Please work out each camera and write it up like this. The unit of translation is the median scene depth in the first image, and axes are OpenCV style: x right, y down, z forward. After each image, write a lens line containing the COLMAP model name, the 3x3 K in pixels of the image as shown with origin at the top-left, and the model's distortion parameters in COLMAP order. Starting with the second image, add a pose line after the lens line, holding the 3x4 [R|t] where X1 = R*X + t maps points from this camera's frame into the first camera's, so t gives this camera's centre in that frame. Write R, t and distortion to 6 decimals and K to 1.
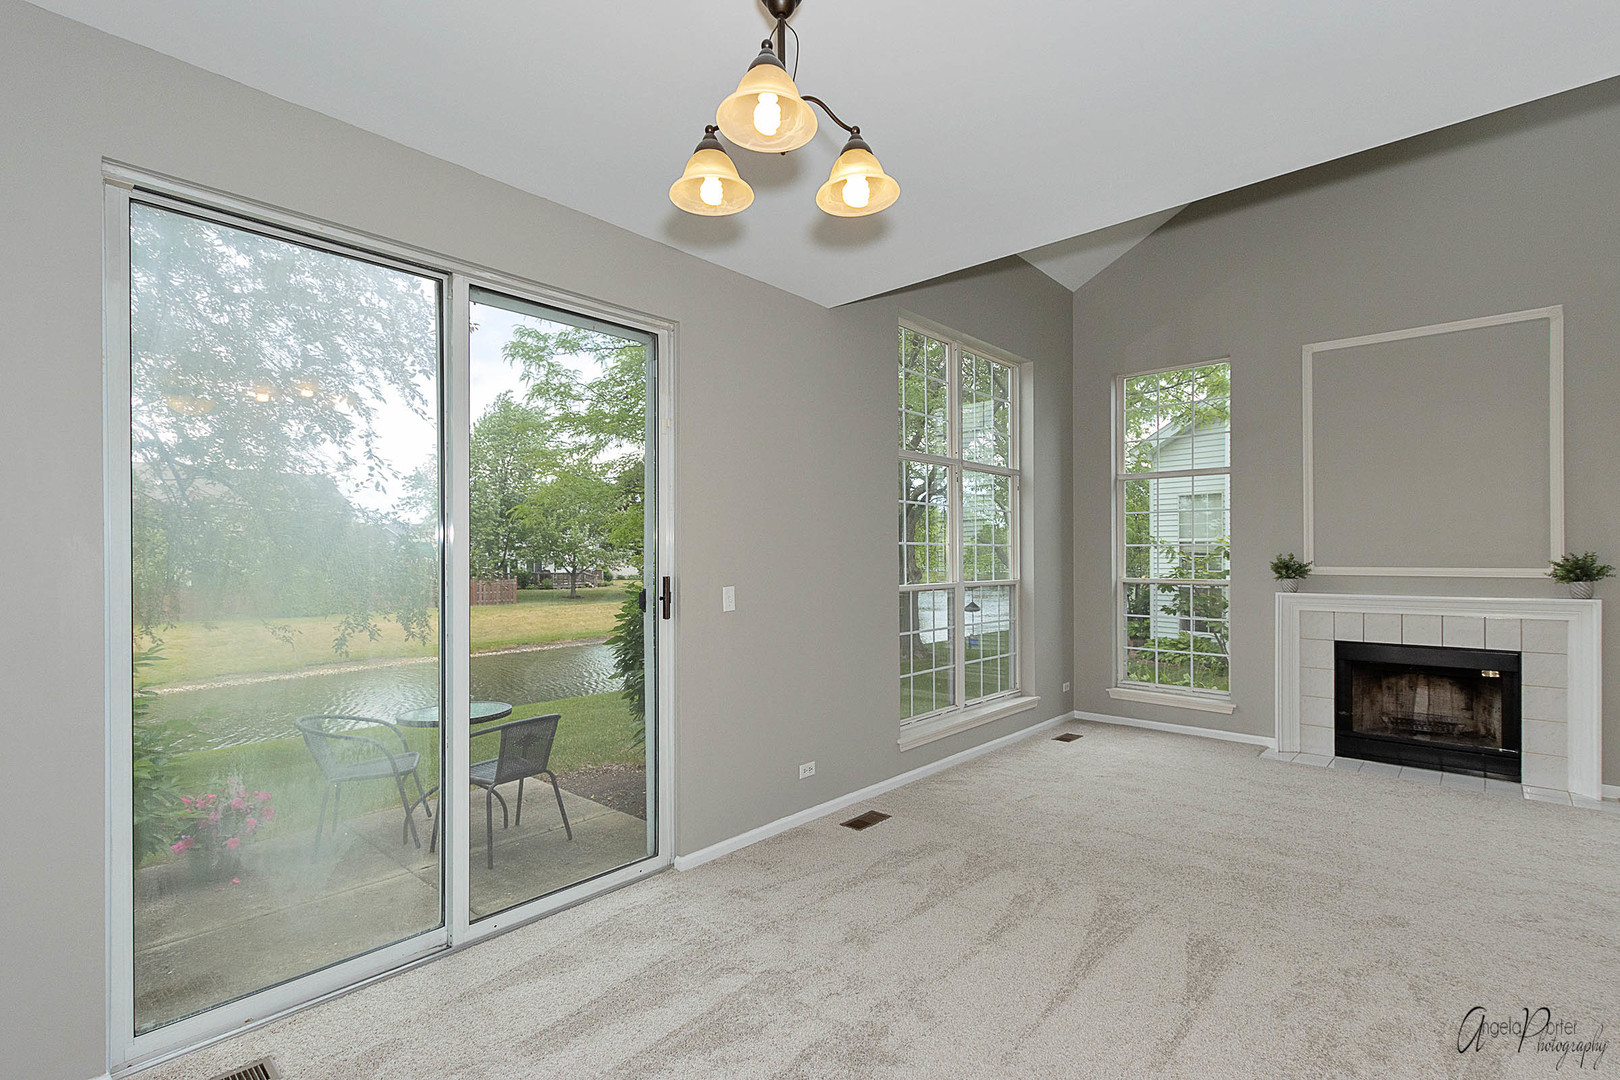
lens RADIAL K [[743.2, 0, 811.0], [0, 743.2, 548.7], [0, 0, 1]] dist [-0.000129, -0.000219]
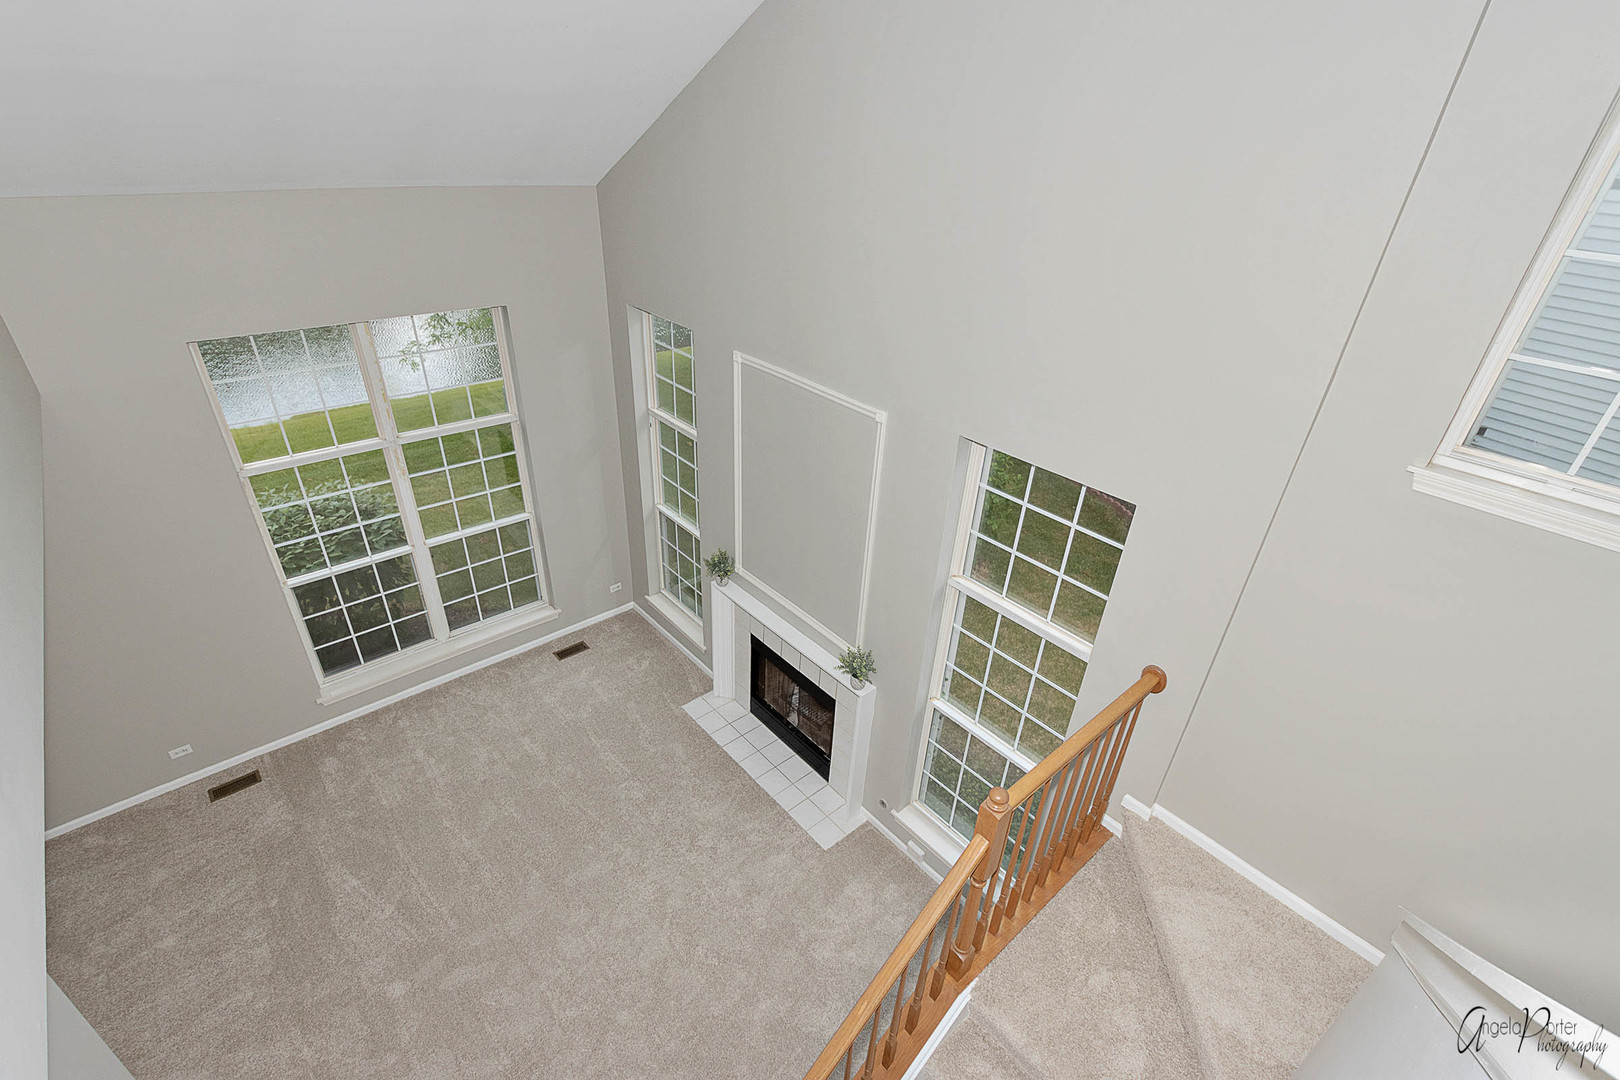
lens RADIAL K [[743.2, 0, 811.0], [0, 743.2, 548.7], [0, 0, 1]] dist [-0.000129, -0.000219]
pose [[0.992805, 0.099656, -0.066382, 0.859273], [-0.051252, 0.854694, 0.516596, -0.552360], [0.108218, -0.509477, 0.853652, 0.145501]]
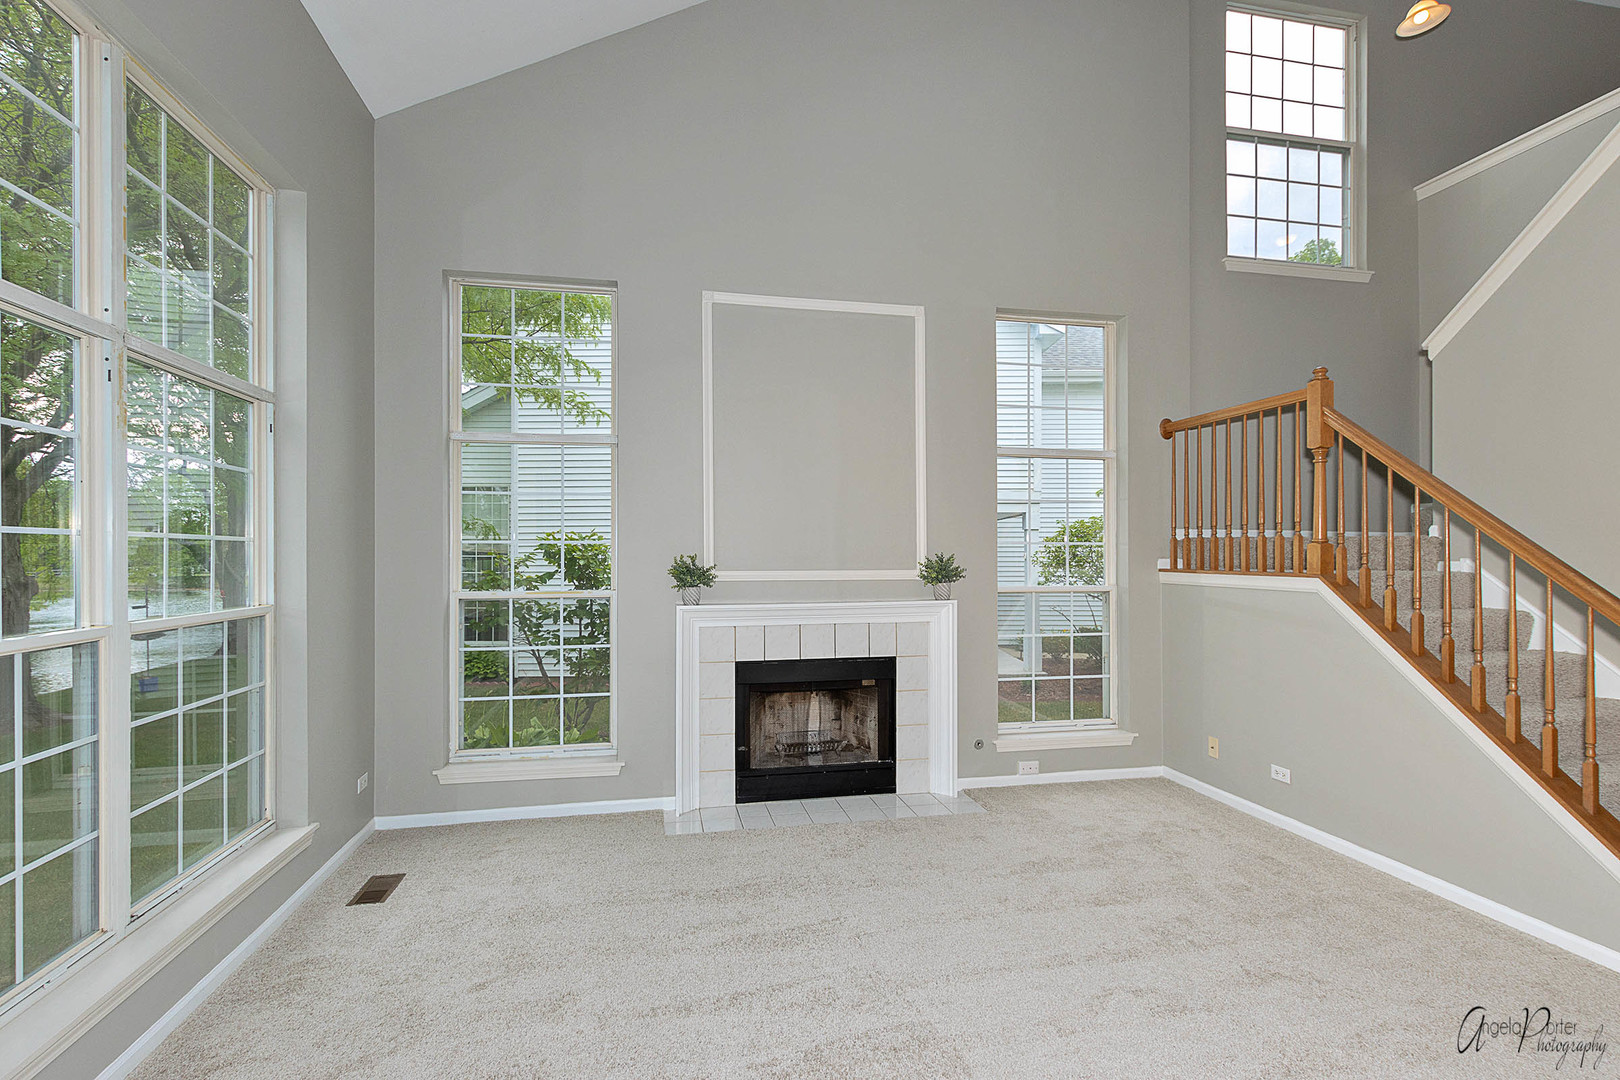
lens RADIAL K [[743.2, 0, 811.0], [0, 743.2, 548.7], [0, 0, 1]] dist [-0.000129, -0.000219]
pose [[0.586845, 0.006228, 0.809675, 0.095730], [-0.006964, 0.999972, -0.002645, 0.001728], [-0.809669, -0.004087, 0.586872, 0.462737]]
